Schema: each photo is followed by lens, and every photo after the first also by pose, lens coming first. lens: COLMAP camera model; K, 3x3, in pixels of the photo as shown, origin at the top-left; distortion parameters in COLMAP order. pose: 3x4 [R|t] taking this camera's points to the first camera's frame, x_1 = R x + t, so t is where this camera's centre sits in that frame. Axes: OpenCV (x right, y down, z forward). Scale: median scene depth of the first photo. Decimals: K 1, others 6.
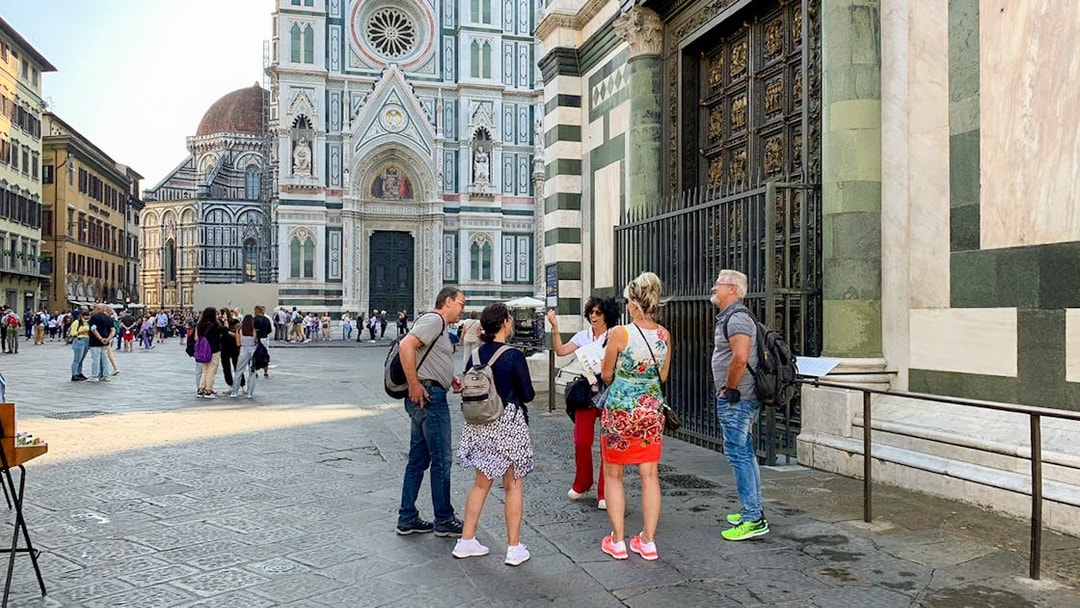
lens RADIAL K [[830.9, 0, 540.0], [0, 830.9, 304.0], [0, 0, 1]] dist [0.000880, 0.000008]
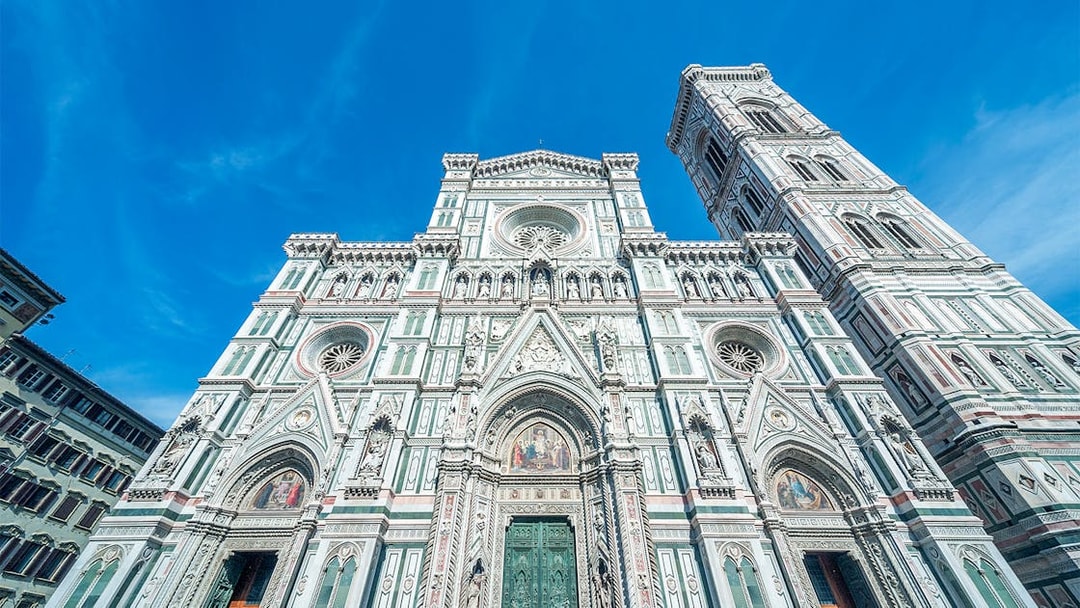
lens RADIAL K [[393.8, 0, 540.0], [0, 393.8, 304.0], [0, 0, 1]] dist [0.000937, 0.000090]
pose [[0.958459, -0.211121, -0.191793, 0.213578], [0.018902, 0.717948, -0.695840, 0.012627], [0.284603, 0.663309, 0.692114, 0.647637]]
